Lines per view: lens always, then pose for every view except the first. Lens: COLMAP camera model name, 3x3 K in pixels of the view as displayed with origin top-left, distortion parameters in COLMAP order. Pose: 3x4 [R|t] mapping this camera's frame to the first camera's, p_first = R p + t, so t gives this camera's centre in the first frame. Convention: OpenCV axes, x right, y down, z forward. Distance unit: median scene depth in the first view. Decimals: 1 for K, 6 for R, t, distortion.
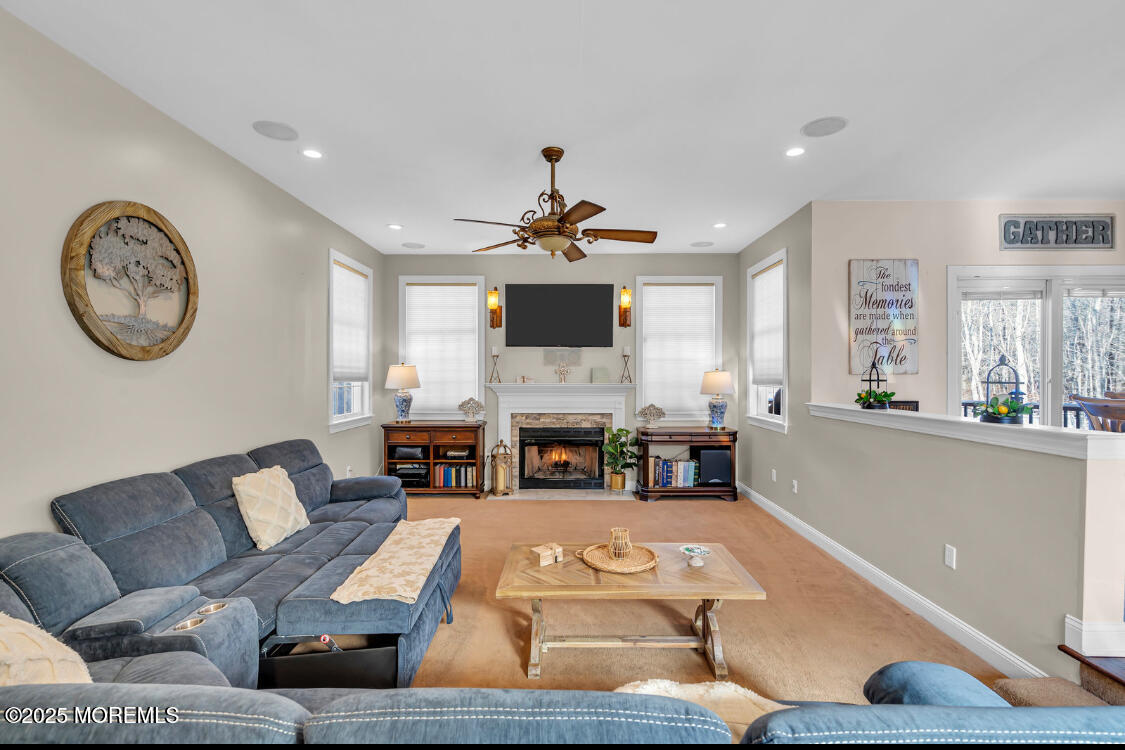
lens RADIAL K [[523.0, 0, 561.5], [0, 523.0, 378.7], [0, 0, 1]] dist [-0.000034, 0.000566]
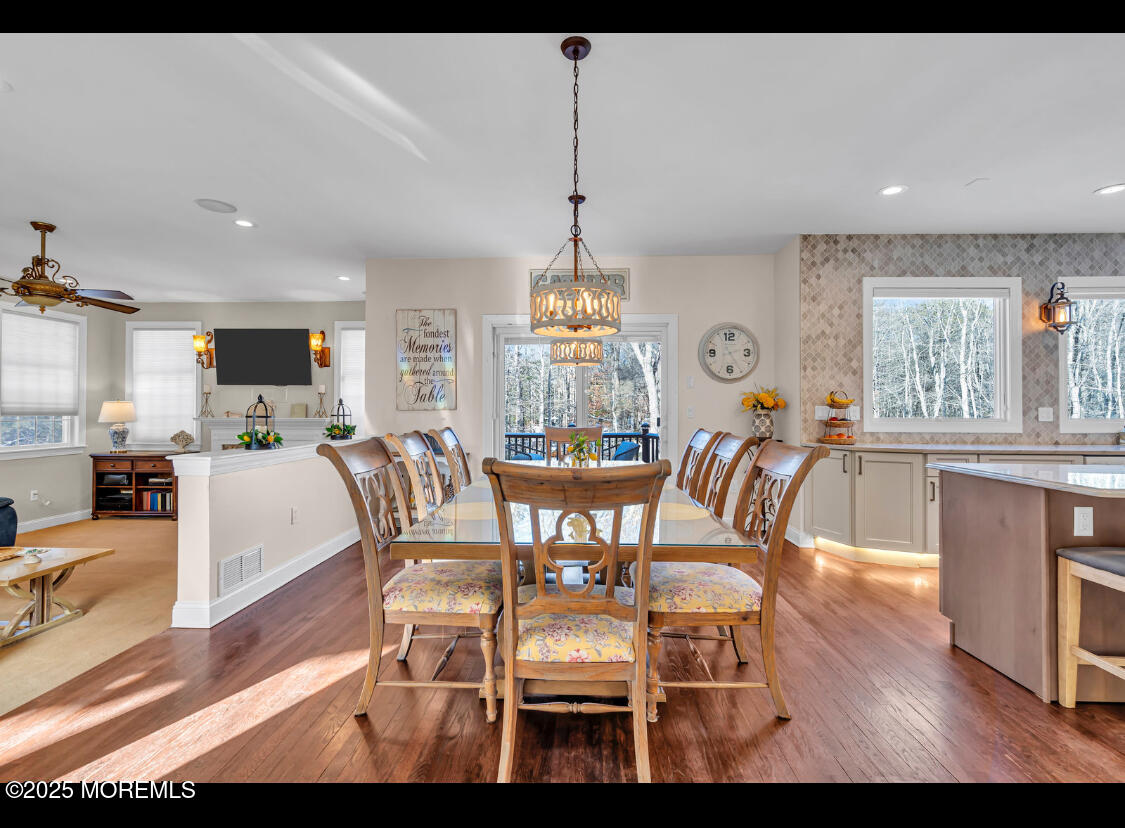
lens RADIAL K [[521.9, 0, 564.2], [0, 521.9, 408.2], [0, 0, 1]] dist [-0.002851, -0.000073]
pose [[0.999700, 0.002172, -0.024389, 0.685819], [-0.002482, 0.999916, -0.012708, 0.000840], [0.024359, 0.012765, 0.999622, -0.093477]]
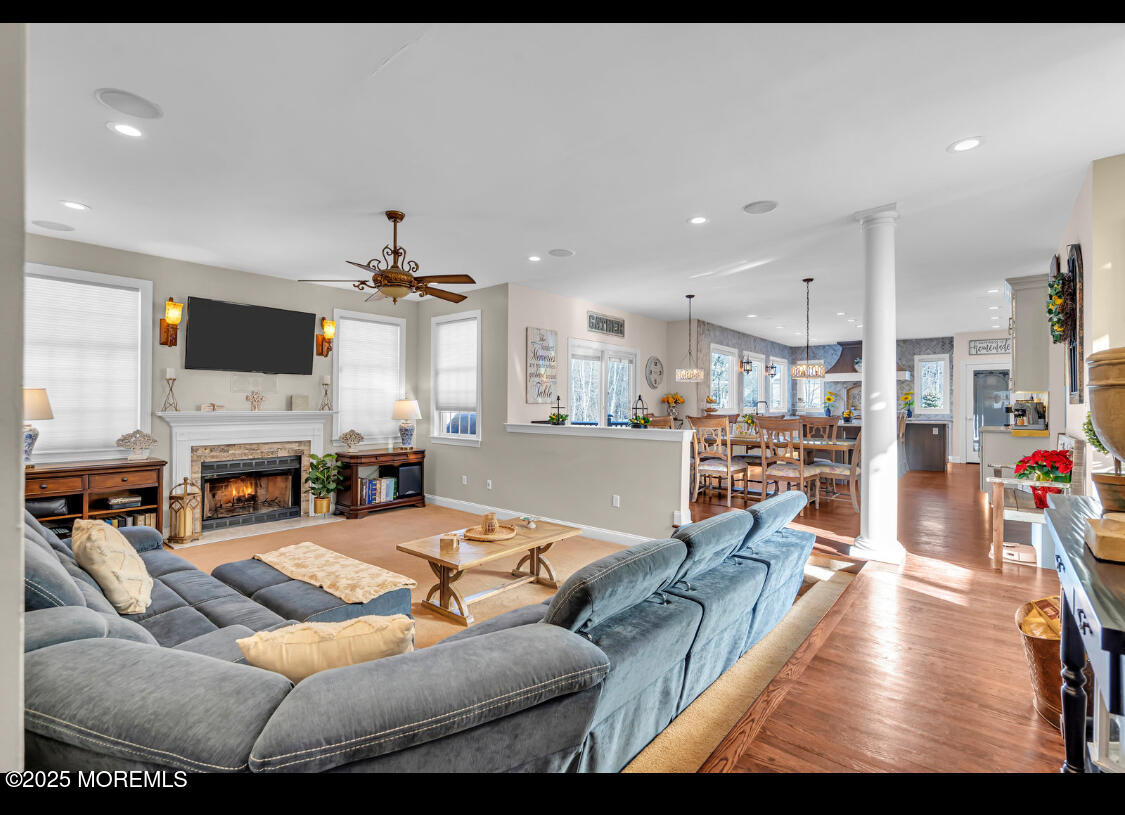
lens RADIAL K [[520.7, 0, 565.5], [0, 520.7, 405.0], [0, 0, 1]] dist [0.000281, 0.000246]
pose [[0.637489, 0.001996, 0.770457, -0.381081], [-0.000506, 0.999998, -0.002172, -0.000655], [-0.770459, 0.000994, 0.637489, -0.024959]]
